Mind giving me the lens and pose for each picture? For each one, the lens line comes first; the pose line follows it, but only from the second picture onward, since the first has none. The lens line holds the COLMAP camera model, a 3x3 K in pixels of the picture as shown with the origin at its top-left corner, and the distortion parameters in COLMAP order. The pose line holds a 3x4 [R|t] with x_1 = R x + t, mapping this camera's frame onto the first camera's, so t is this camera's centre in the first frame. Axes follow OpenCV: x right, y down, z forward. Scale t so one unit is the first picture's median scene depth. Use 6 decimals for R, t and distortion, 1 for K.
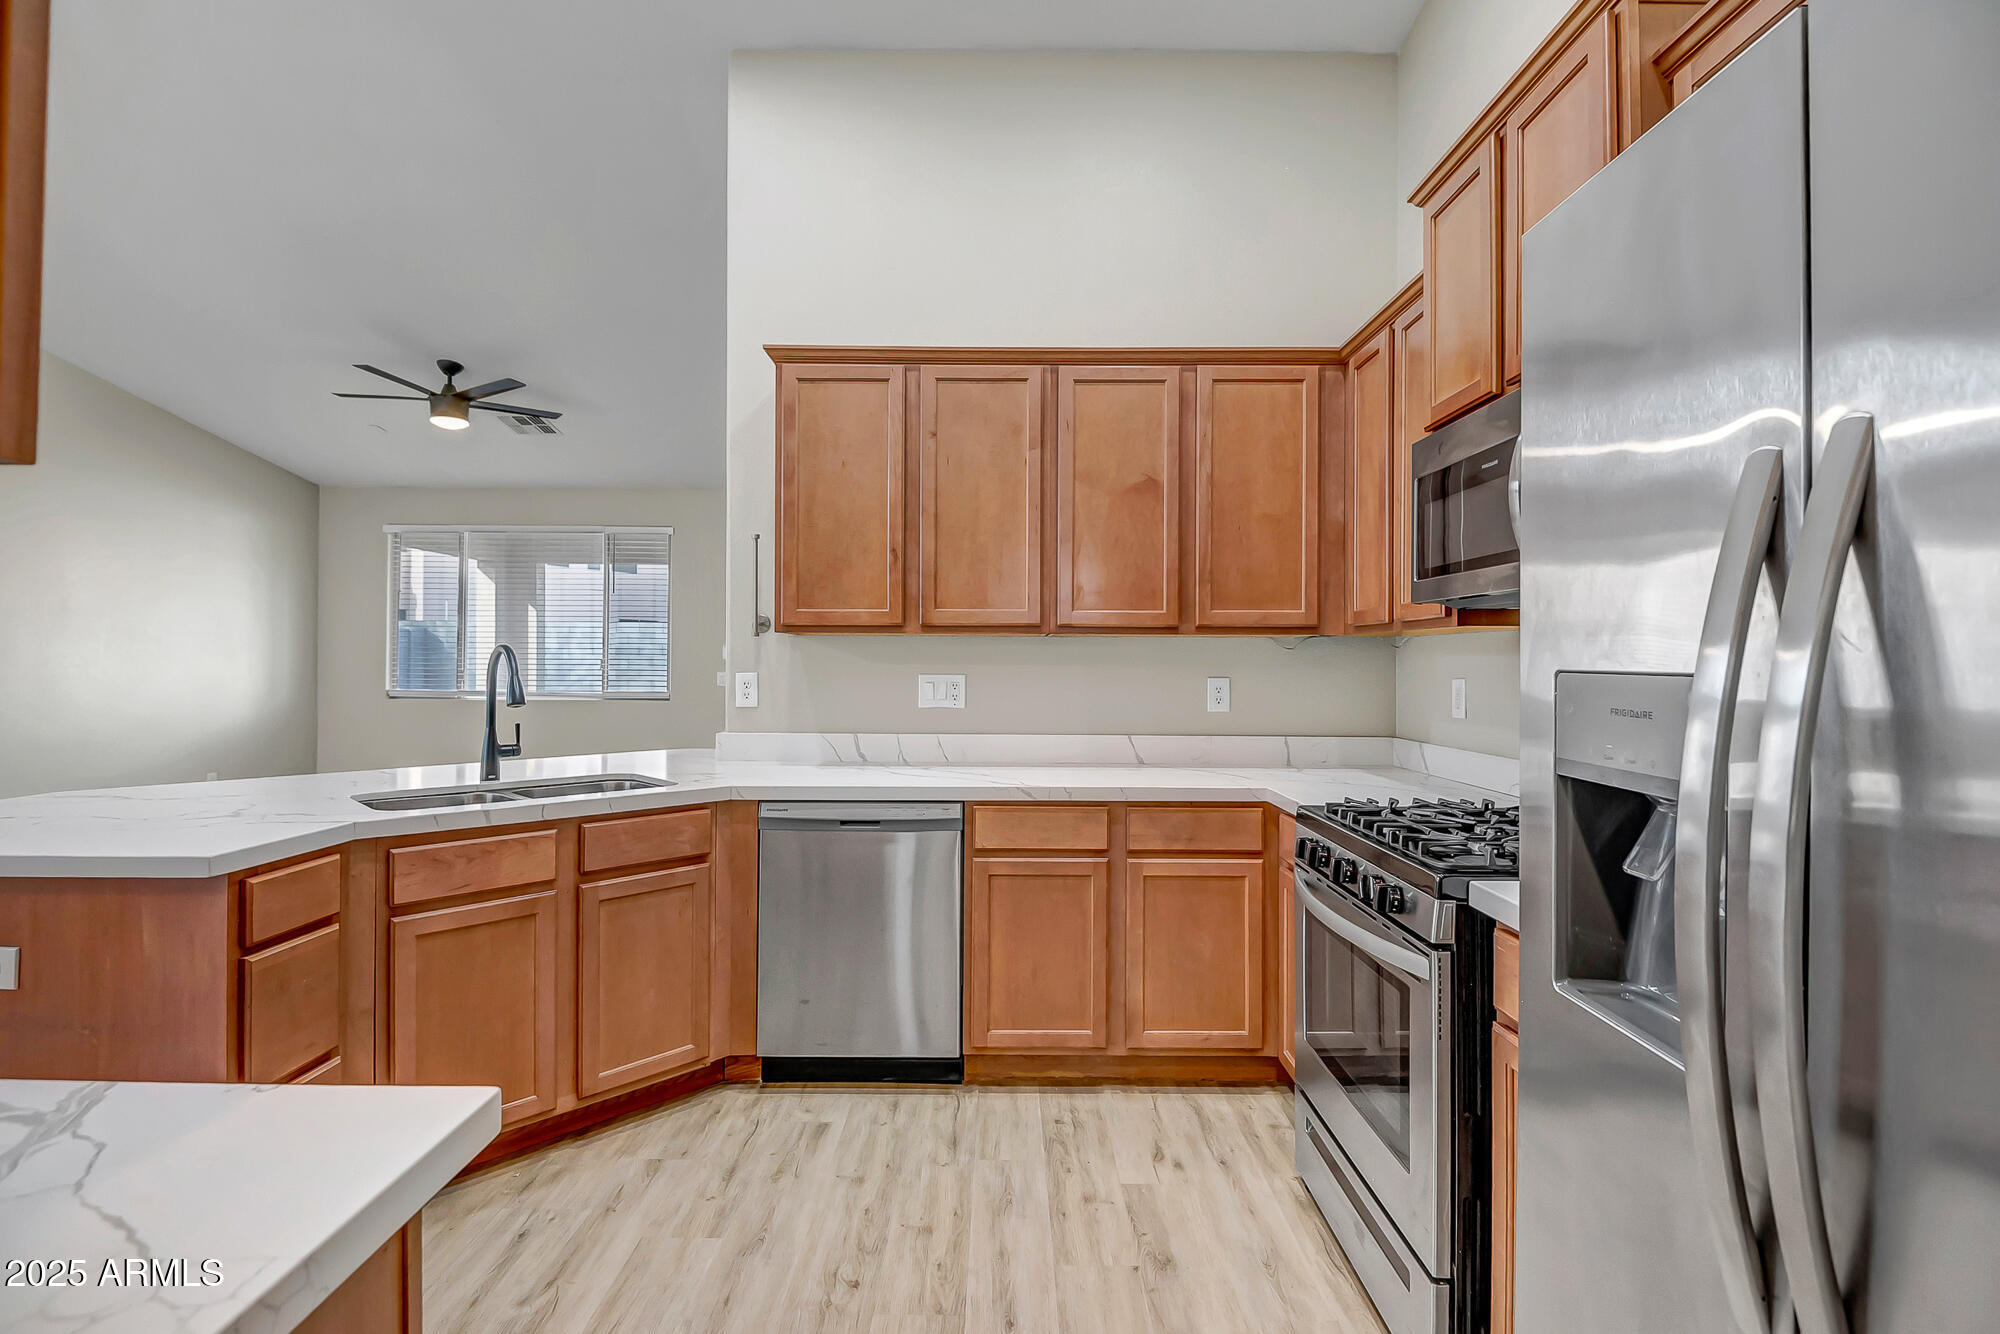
lens RADIAL K [[912.8, 0, 1000.0], [0, 912.8, 667.0], [0, 0, 1]] dist [0.004771, 0.000223]
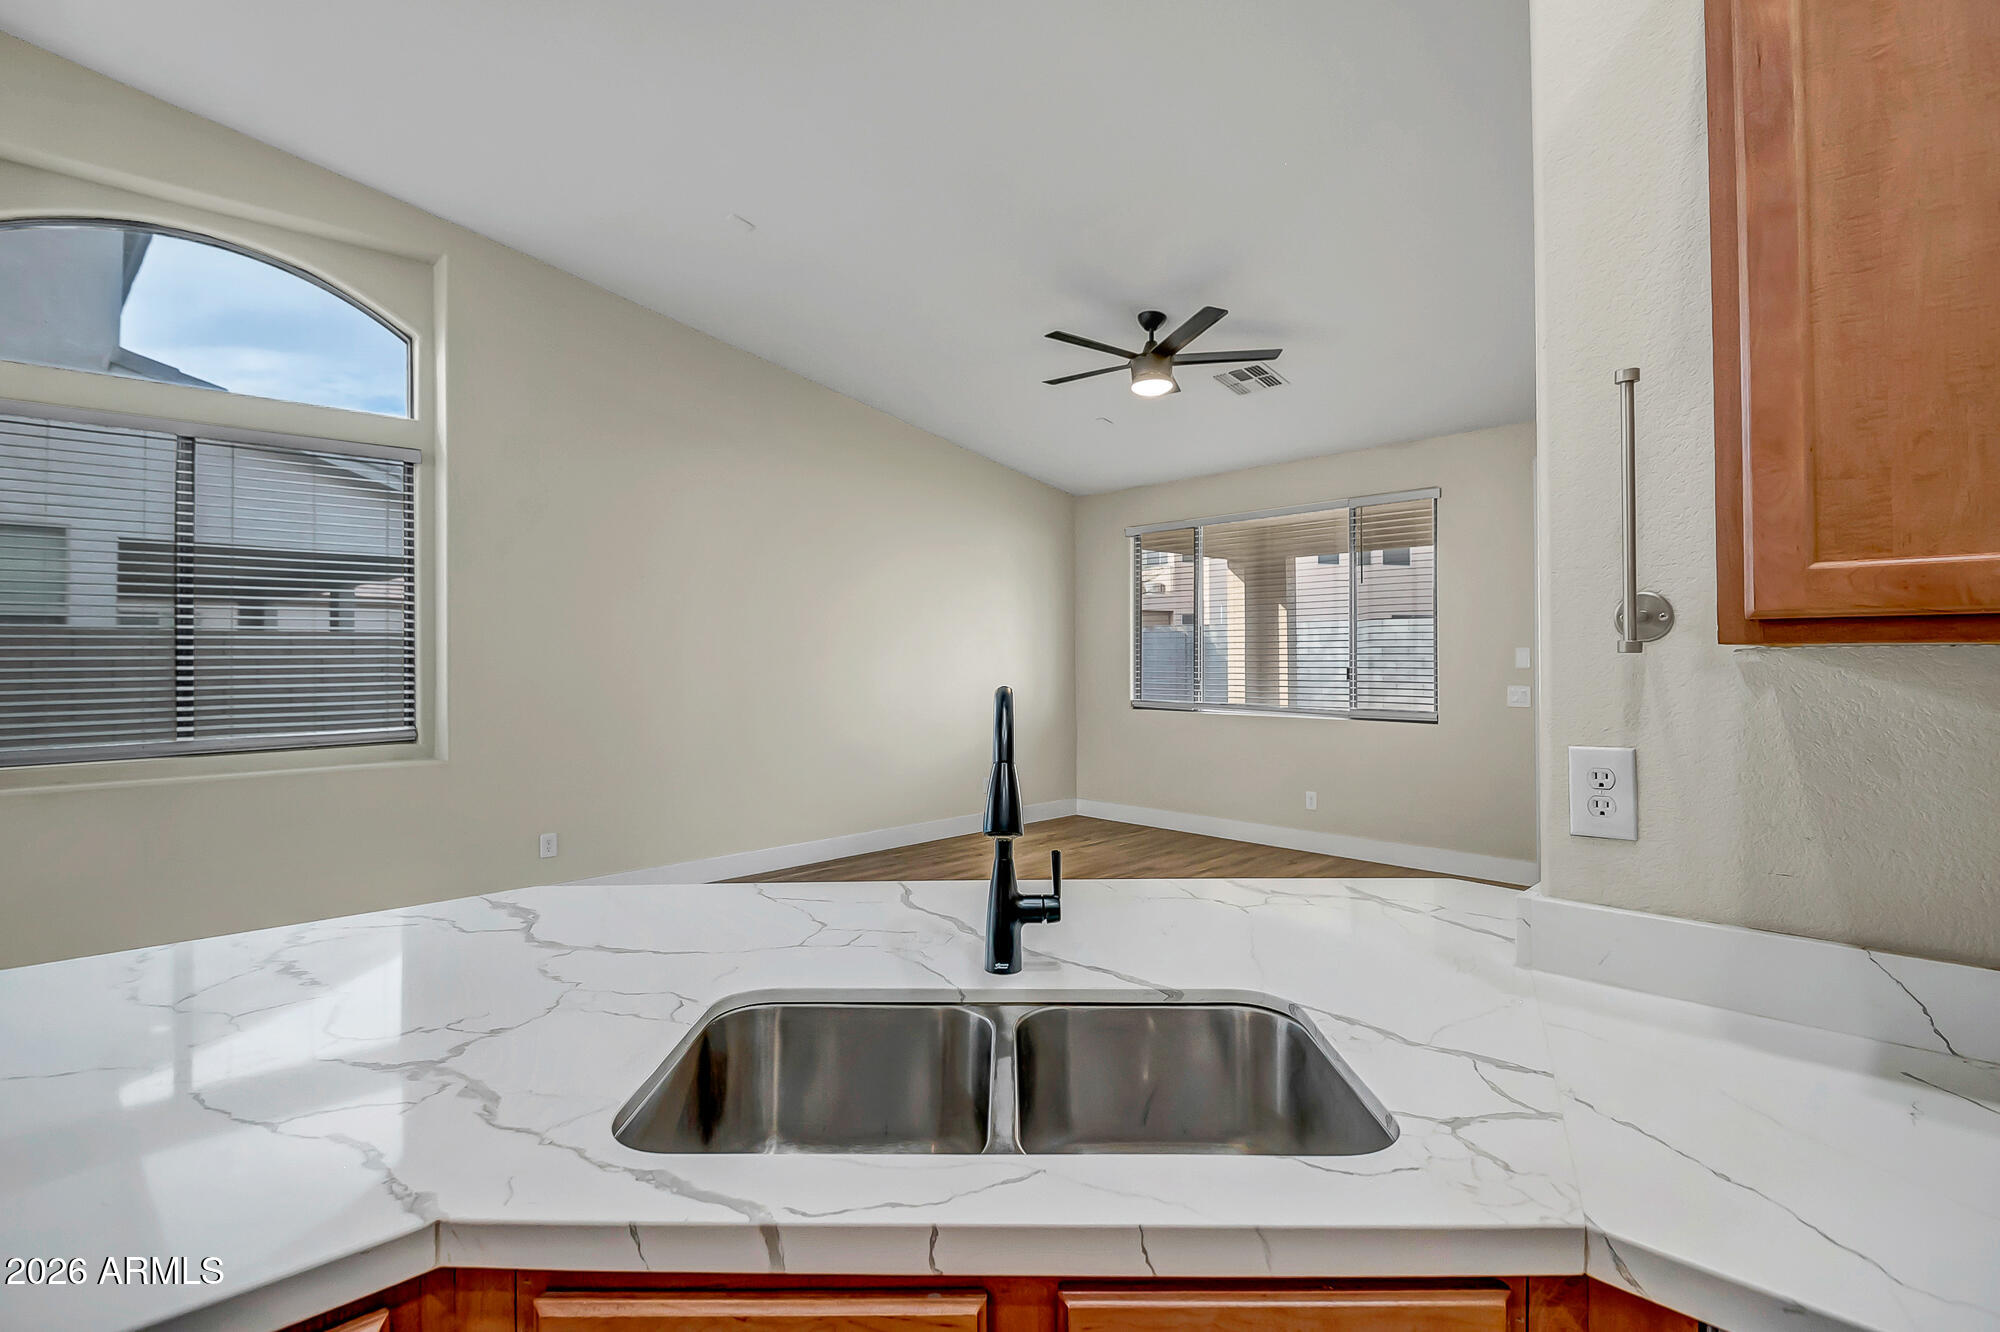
lens RADIAL K [[934.1, 0, 1004.7], [0, 934.1, 653.7], [0, 0, 1]] dist [0.024565, -0.023620]
pose [[0.703958, -0.014400, -0.710095, -0.099396], [0.006810, 0.999885, -0.013525, -0.016448], [0.710209, 0.004685, 0.703976, 0.313606]]
